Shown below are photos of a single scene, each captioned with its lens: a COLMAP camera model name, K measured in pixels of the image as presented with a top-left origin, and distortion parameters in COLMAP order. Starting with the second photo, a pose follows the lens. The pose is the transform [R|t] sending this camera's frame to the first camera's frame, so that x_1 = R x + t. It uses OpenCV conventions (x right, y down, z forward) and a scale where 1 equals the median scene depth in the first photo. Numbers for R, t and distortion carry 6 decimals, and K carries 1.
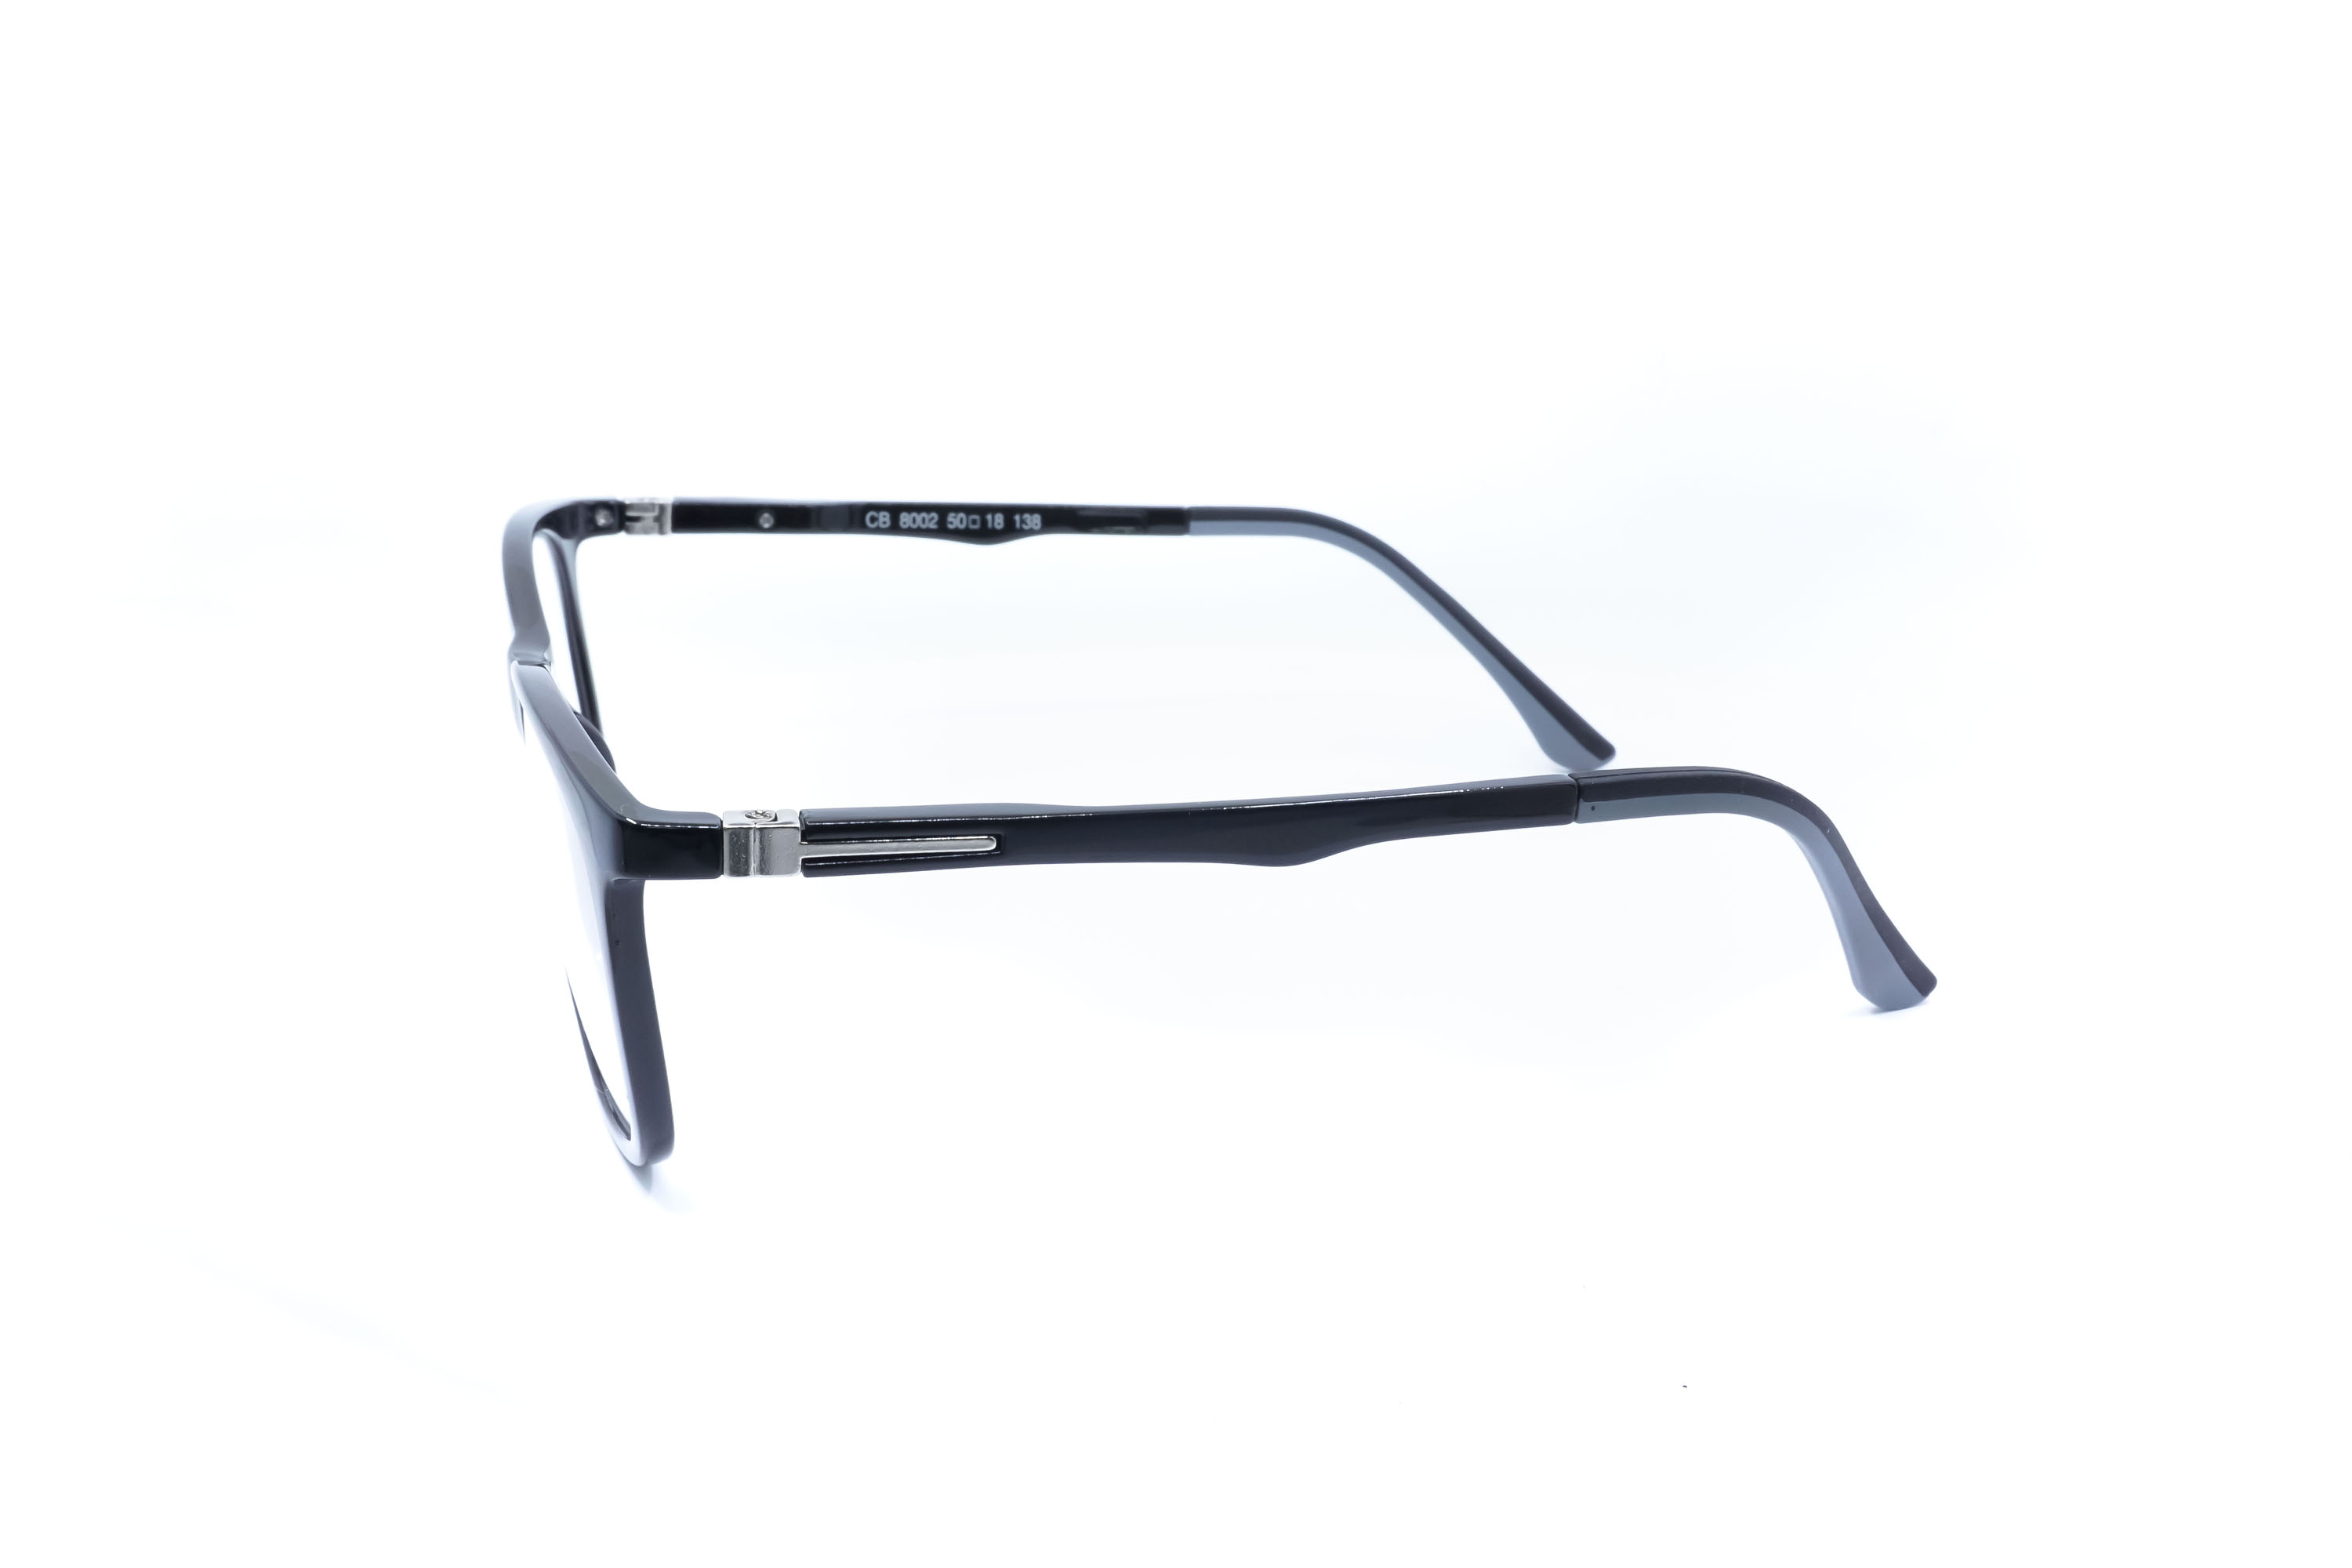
lens RADIAL K [[2635.4, 0, 1167.1], [0, 2635.4, 771.8], [0, 0, 1]] dist [0.035653, 0.000000]
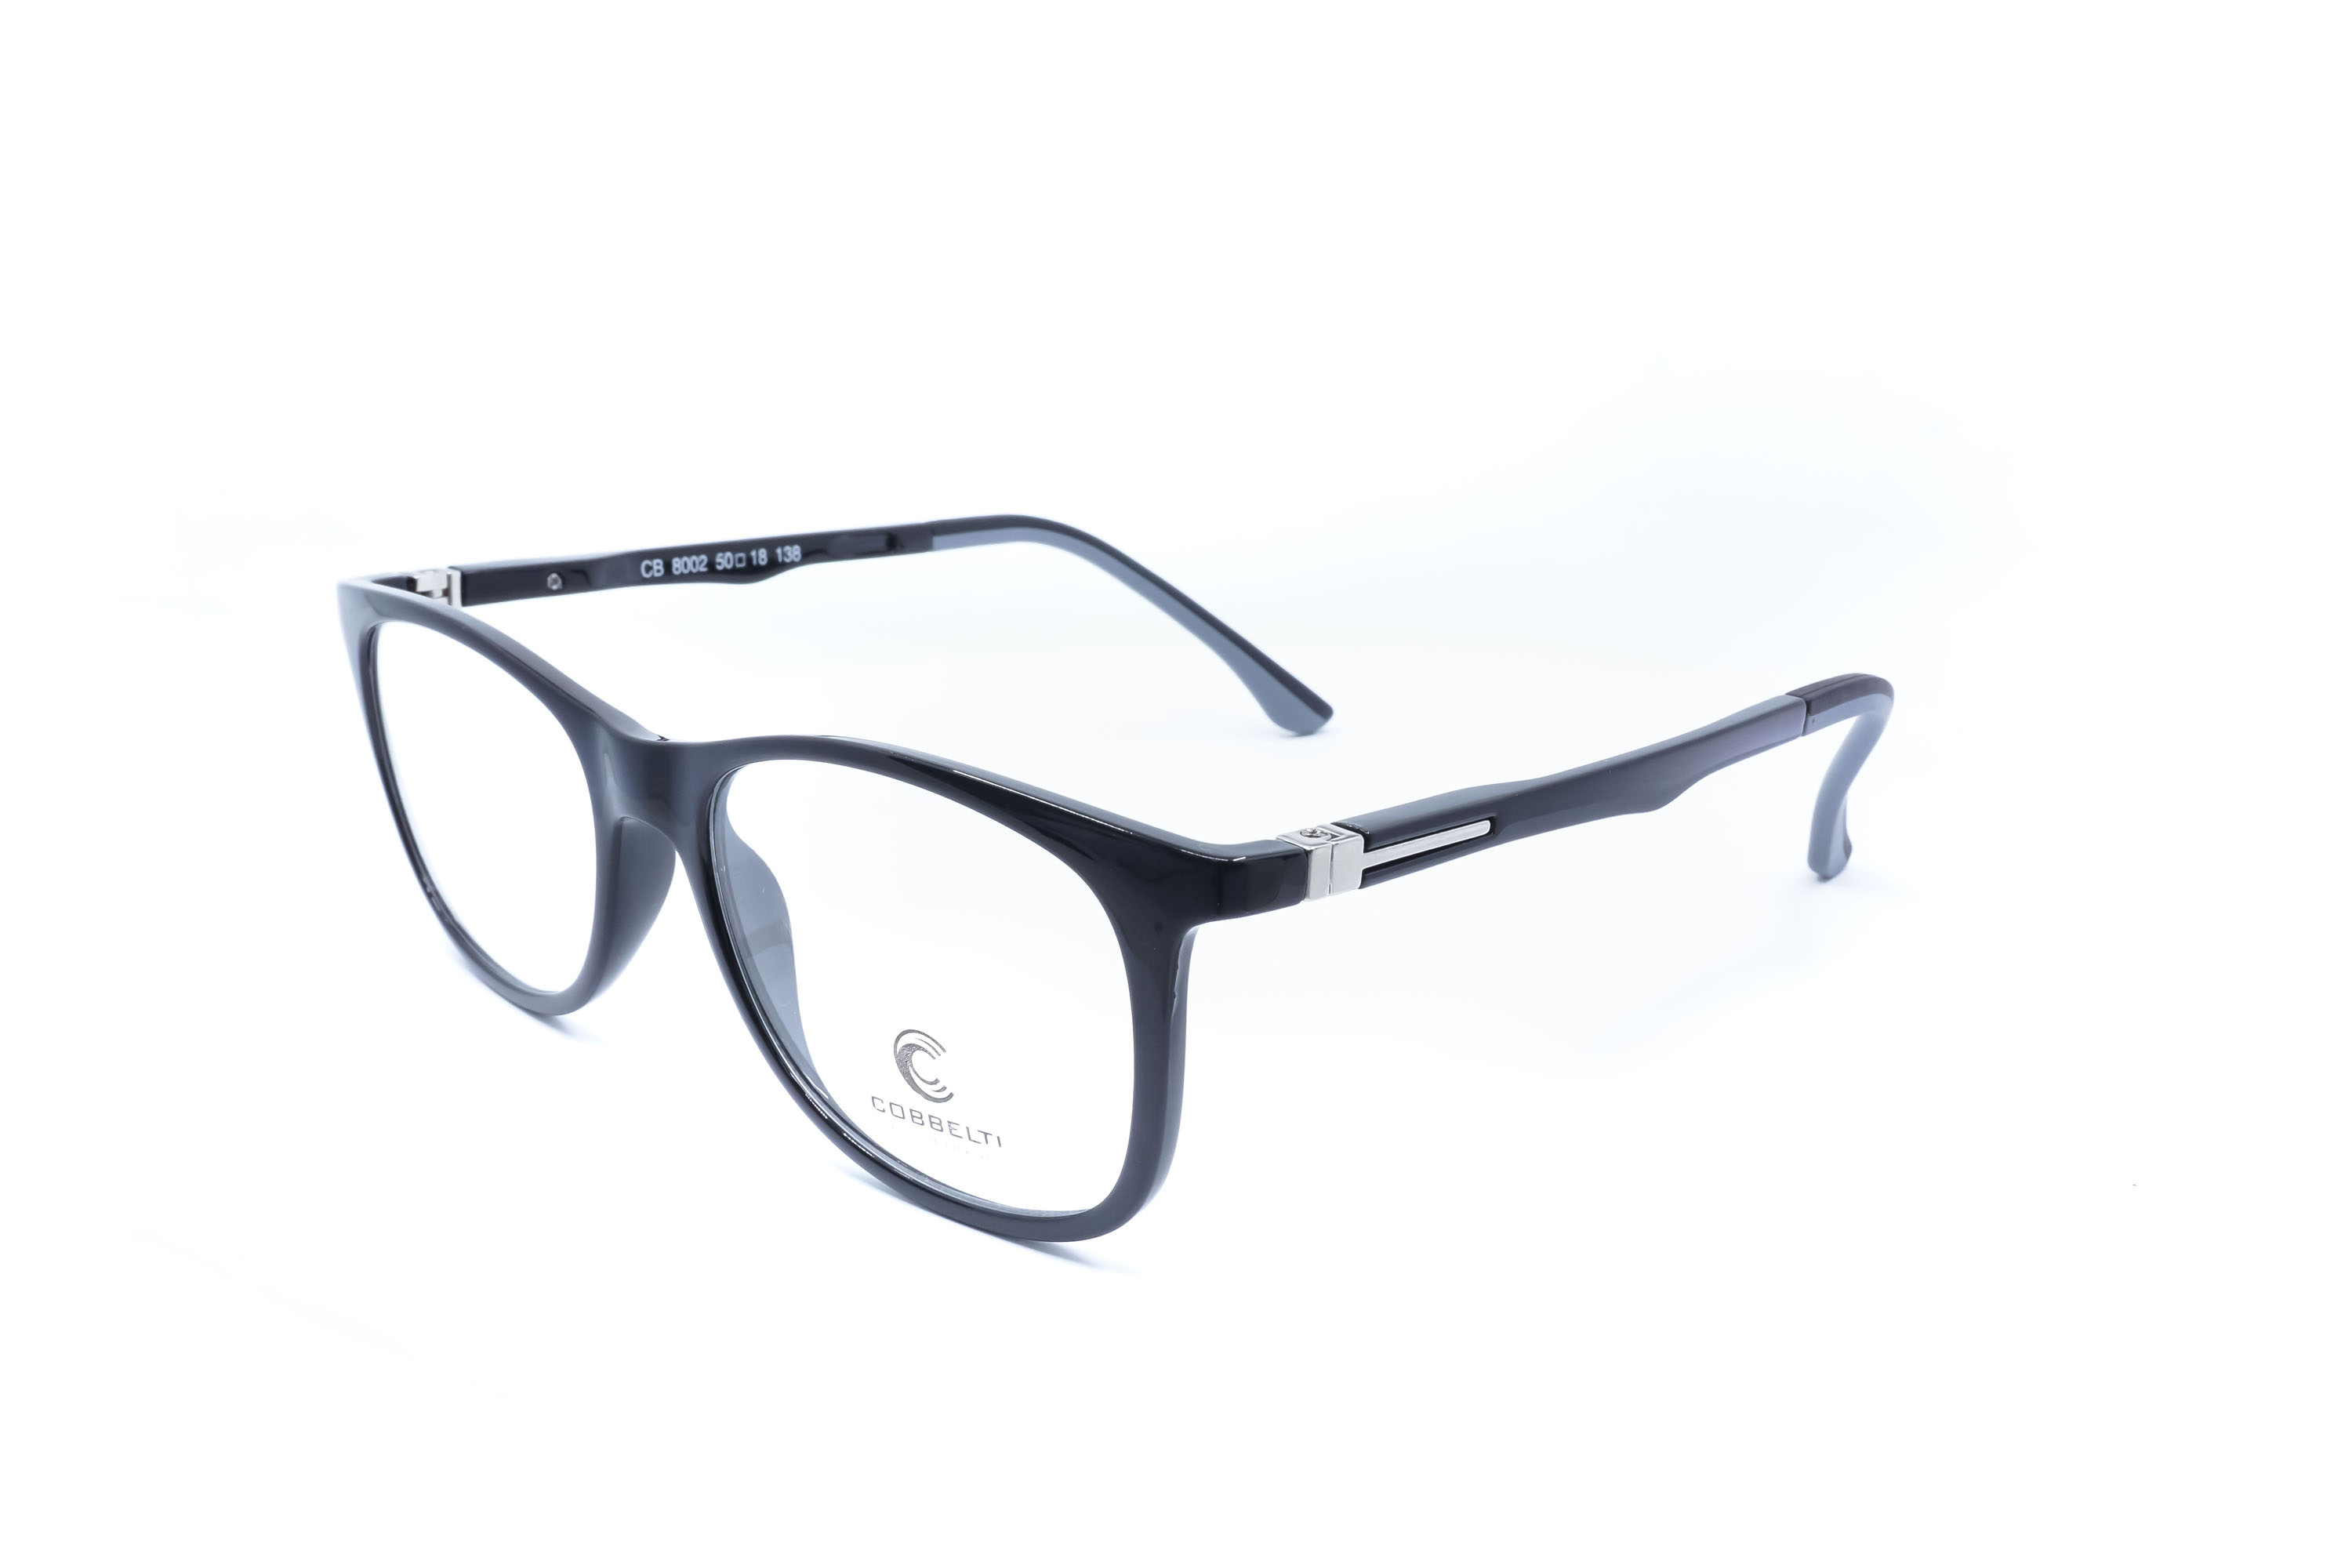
lens RADIAL K [[2635.4, 0, 1160.9], [0, 2635.4, 785.3], [0, 0, 1]] dist [0.035653, 0.000000]
pose [[0.862425, -0.151172, 0.483083, -0.415365], [0.152252, 0.987639, 0.037257, -0.028330], [-0.482744, 0.041419, 0.874782, 0.113269]]
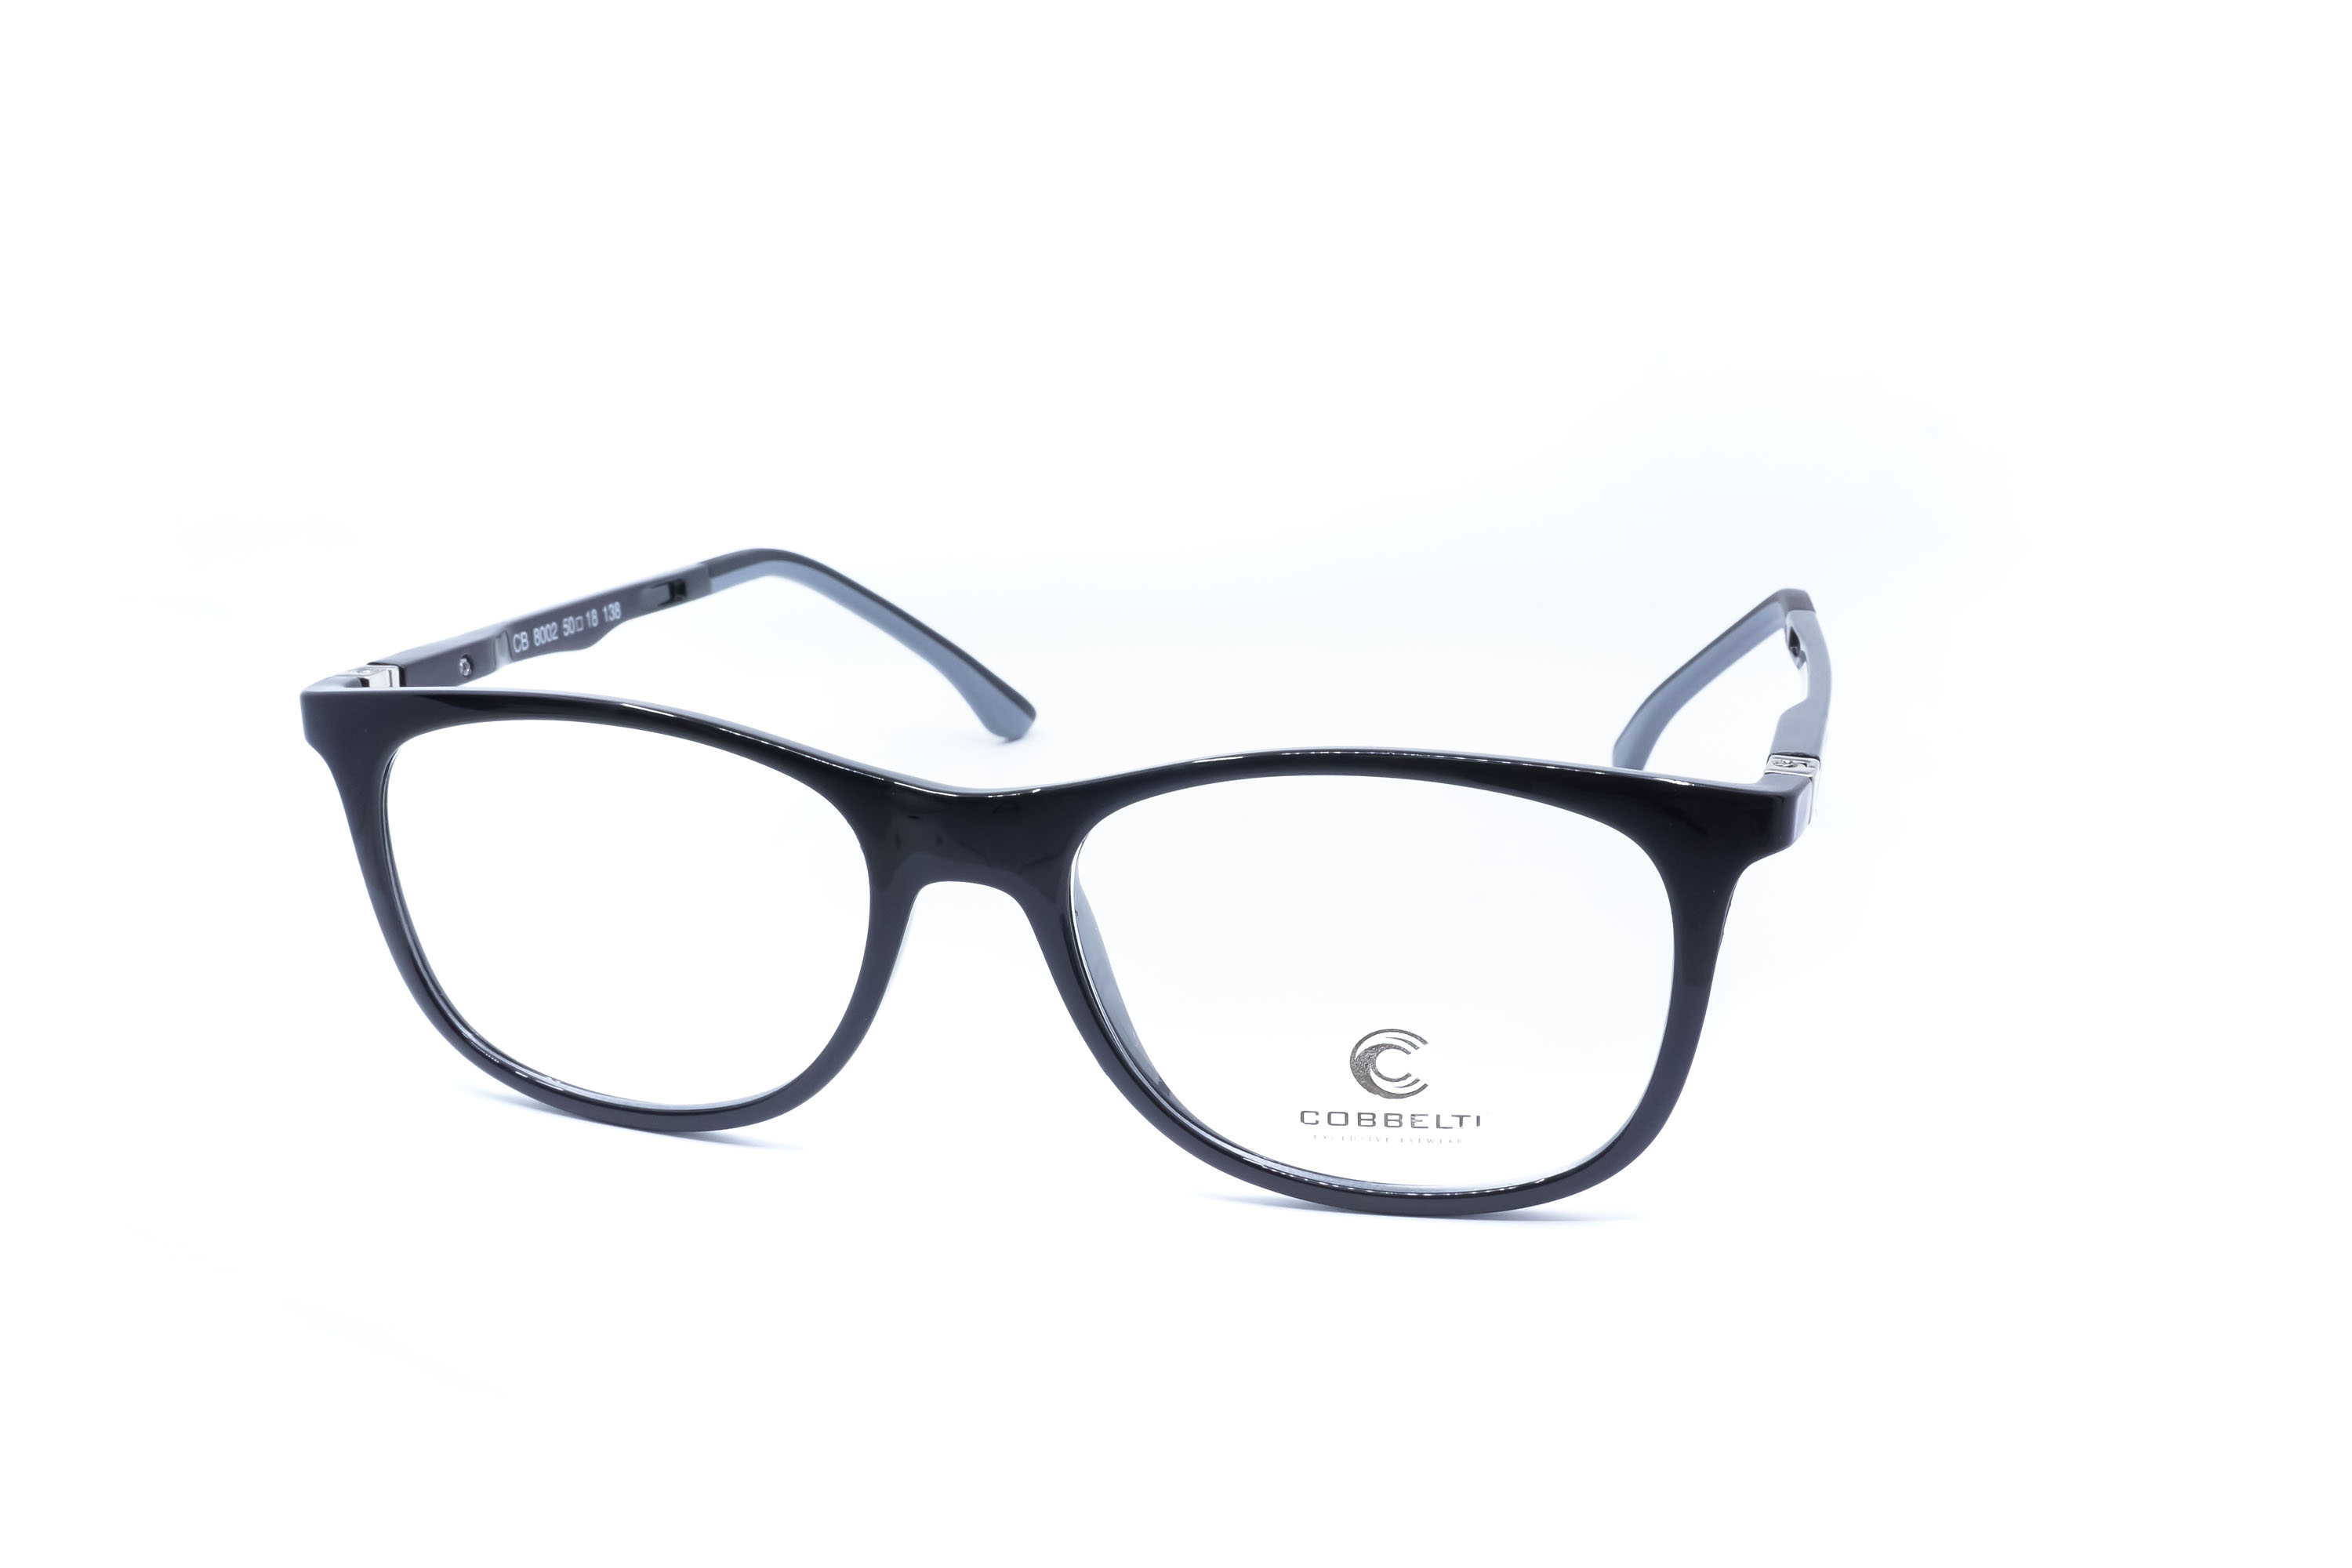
lens RADIAL K [[2635.4, 0, 1168.0], [0, 2635.4, 783.8], [0, 0, 1]] dist [0.035653, 0.000000]
pose [[0.500449, -0.257714, 0.826519, -0.705386], [0.266295, 0.954208, 0.136290, -0.112691], [-0.823795, 0.151892, 0.546160, 0.393020]]
